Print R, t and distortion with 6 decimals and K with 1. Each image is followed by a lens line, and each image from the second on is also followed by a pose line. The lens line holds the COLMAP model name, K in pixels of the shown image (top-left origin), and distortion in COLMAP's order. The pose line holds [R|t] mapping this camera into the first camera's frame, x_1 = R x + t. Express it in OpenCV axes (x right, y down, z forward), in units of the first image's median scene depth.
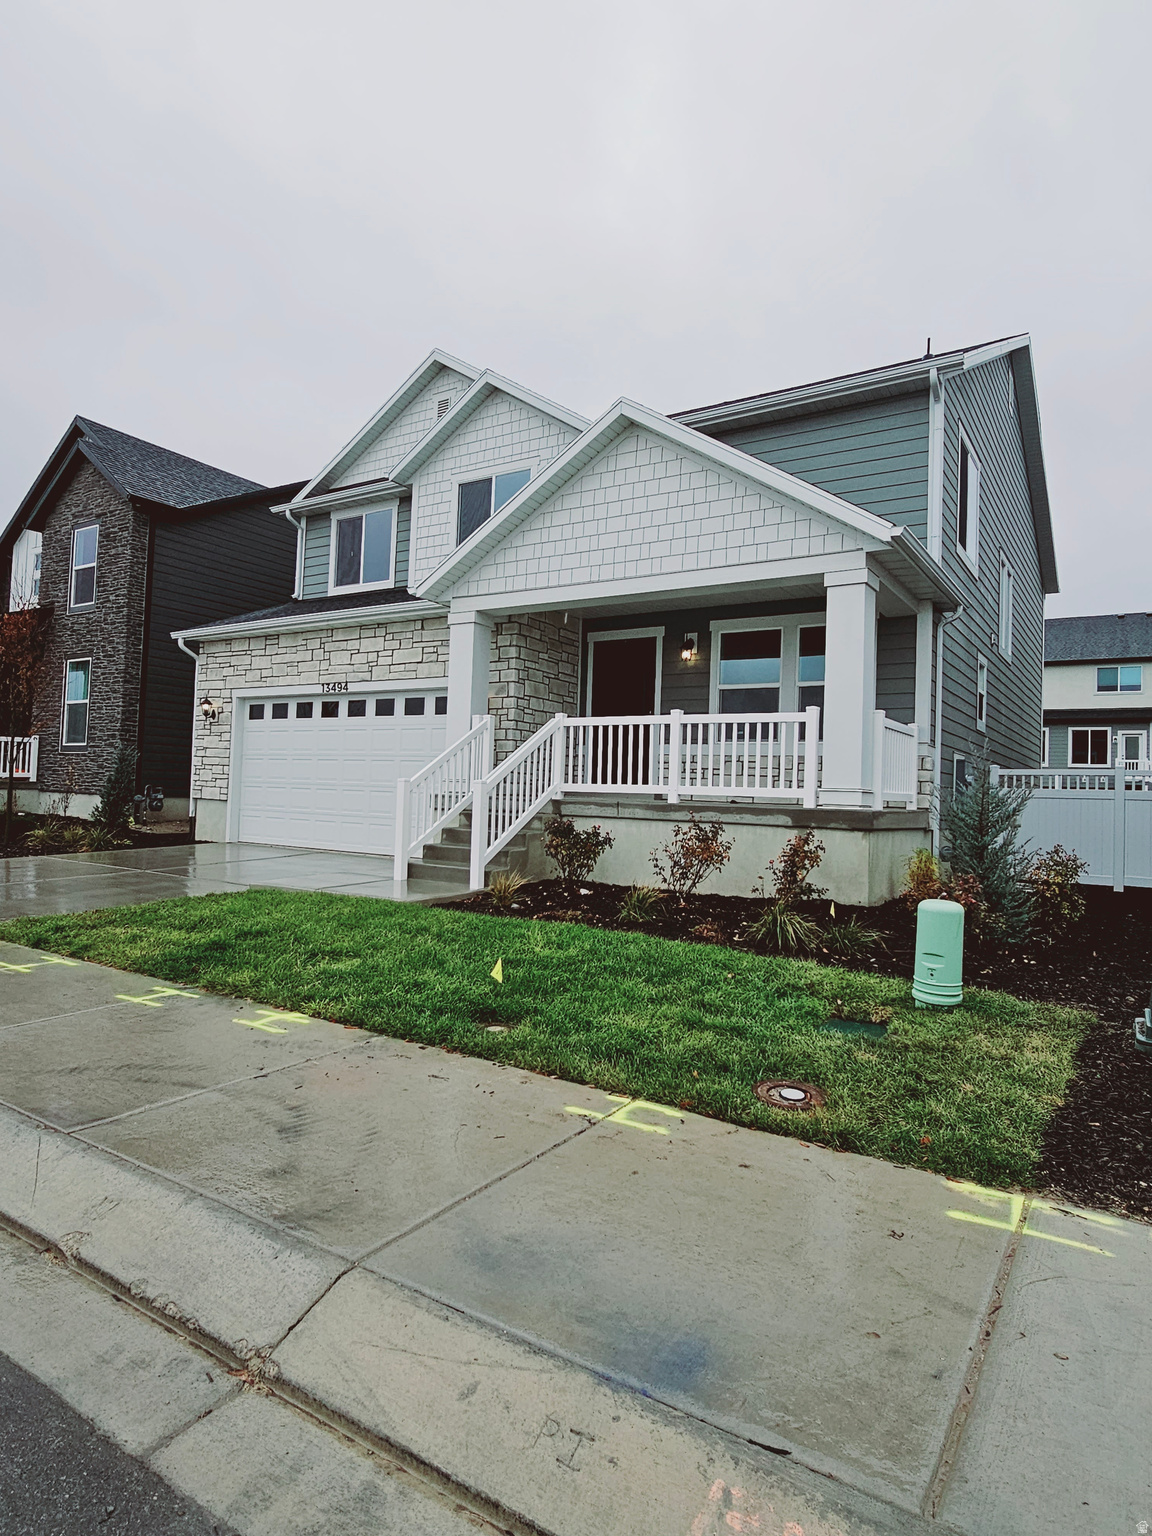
lens RADIAL K [[890.5, 0, 576.0], [0, 890.5, 768.0], [0, 0, 1]] dist [-0.001285, -0.000283]
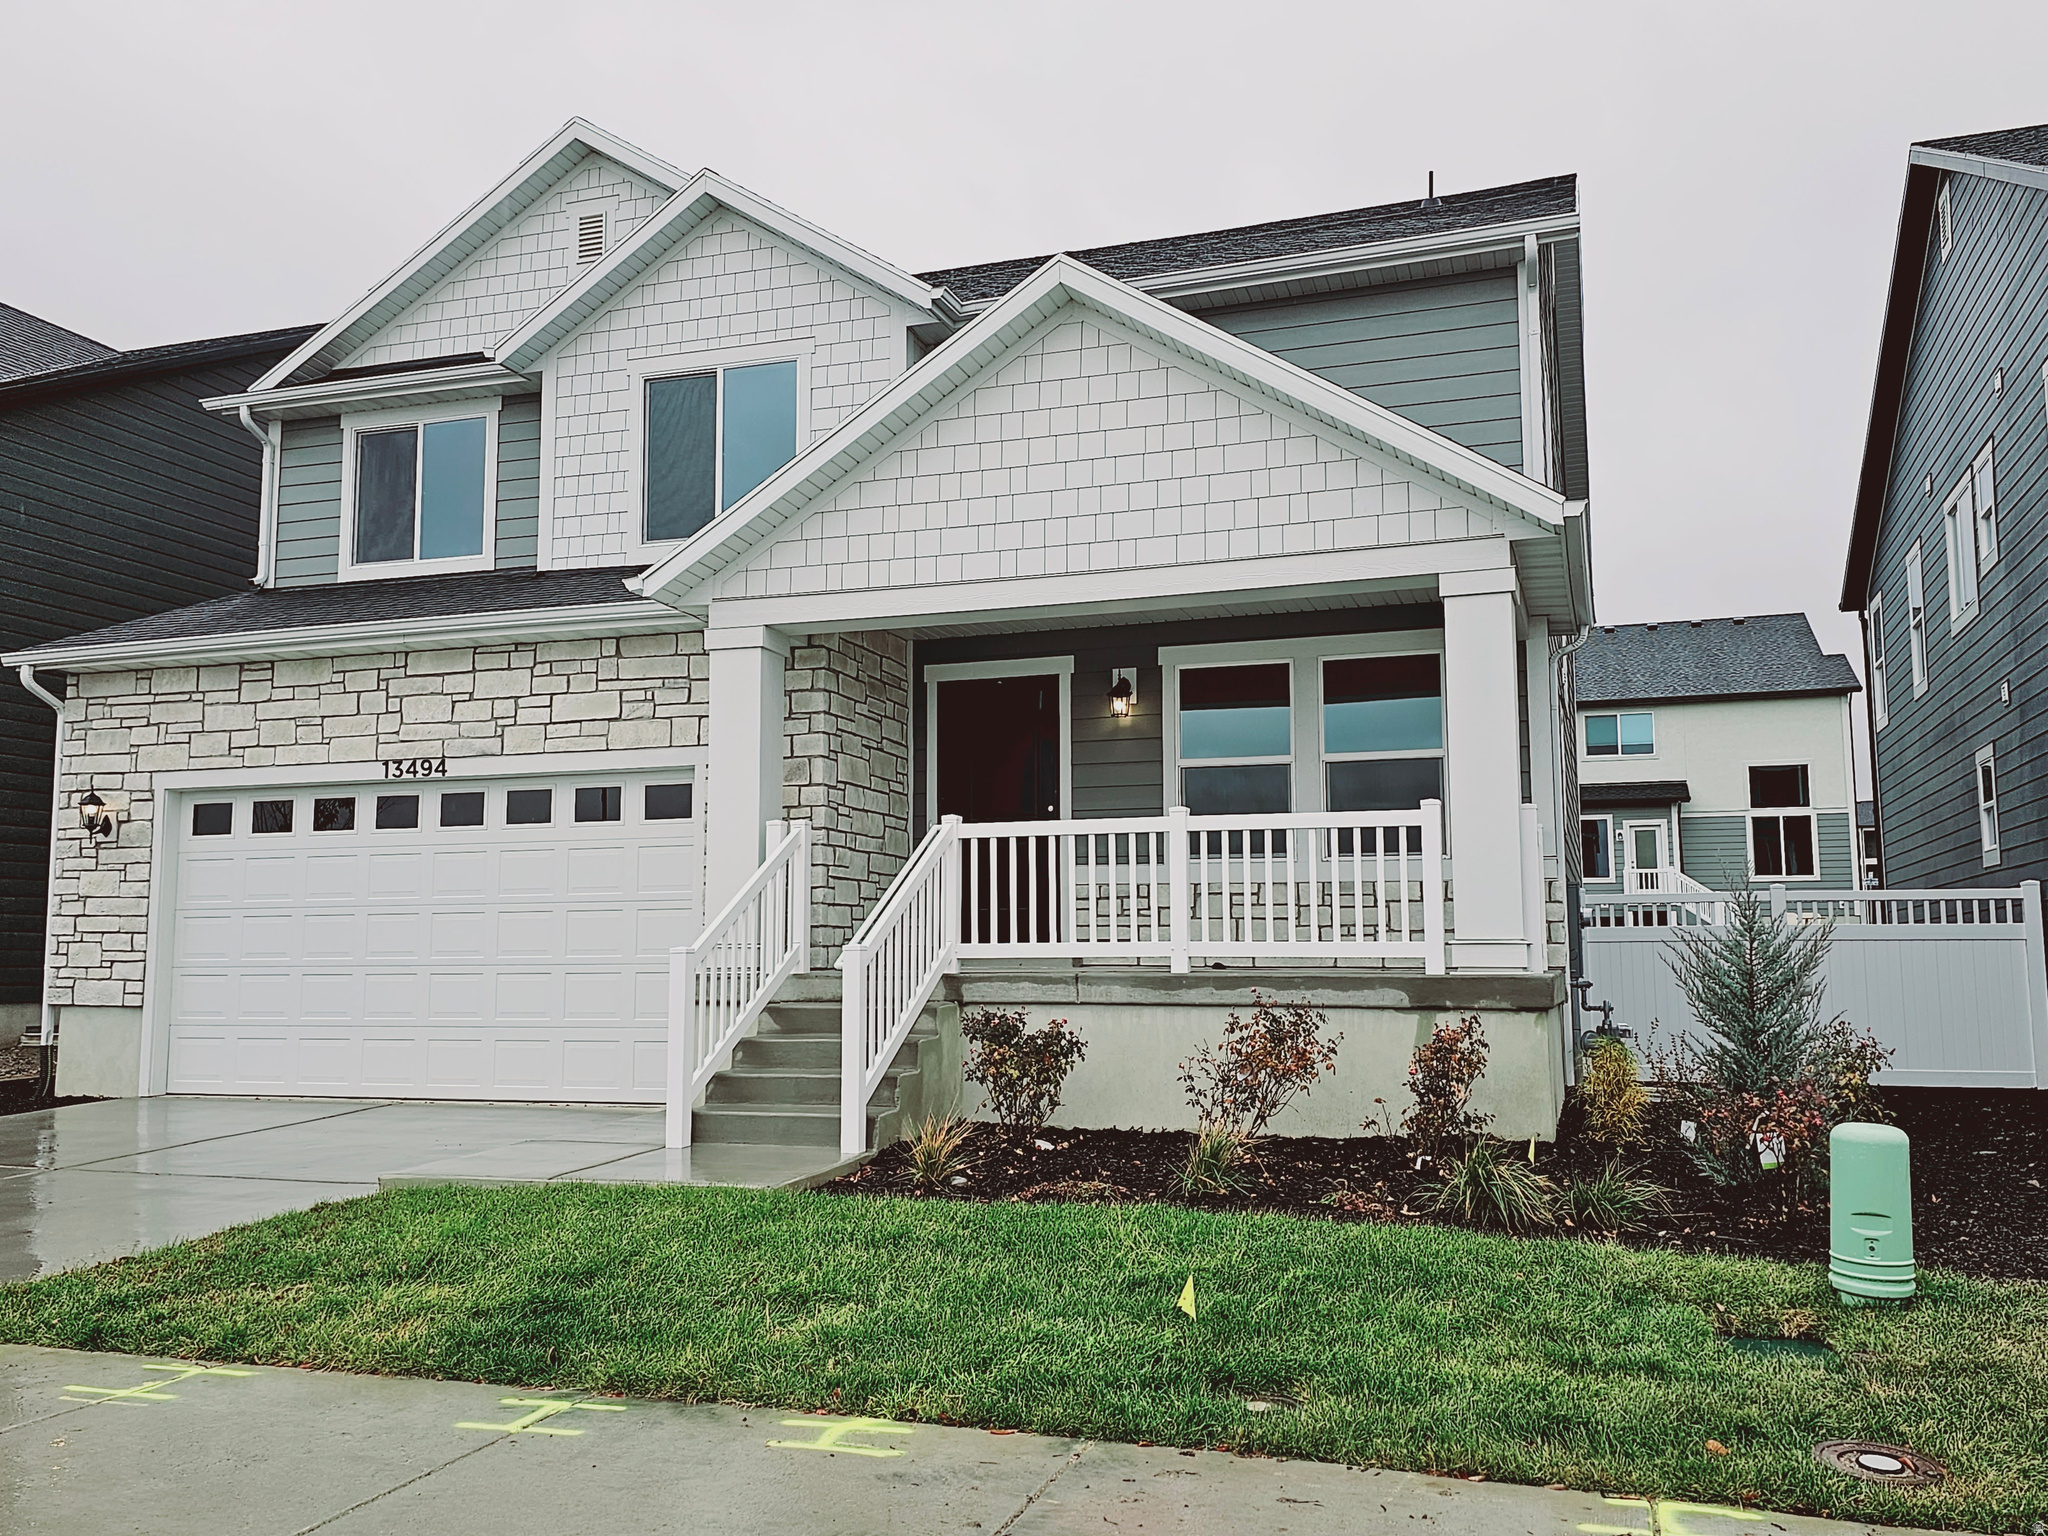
lens RADIAL K [[1663.8, 0, 1031.5], [0, 1663.8, 782.7], [0, 0, 1]] dist [0.178697, -0.316954]
pose [[0.968687, -0.011092, 0.248039, -0.193012], [0.028666, 0.997317, -0.067351, -0.009707], [-0.246626, 0.072352, 0.966406, -0.001579]]
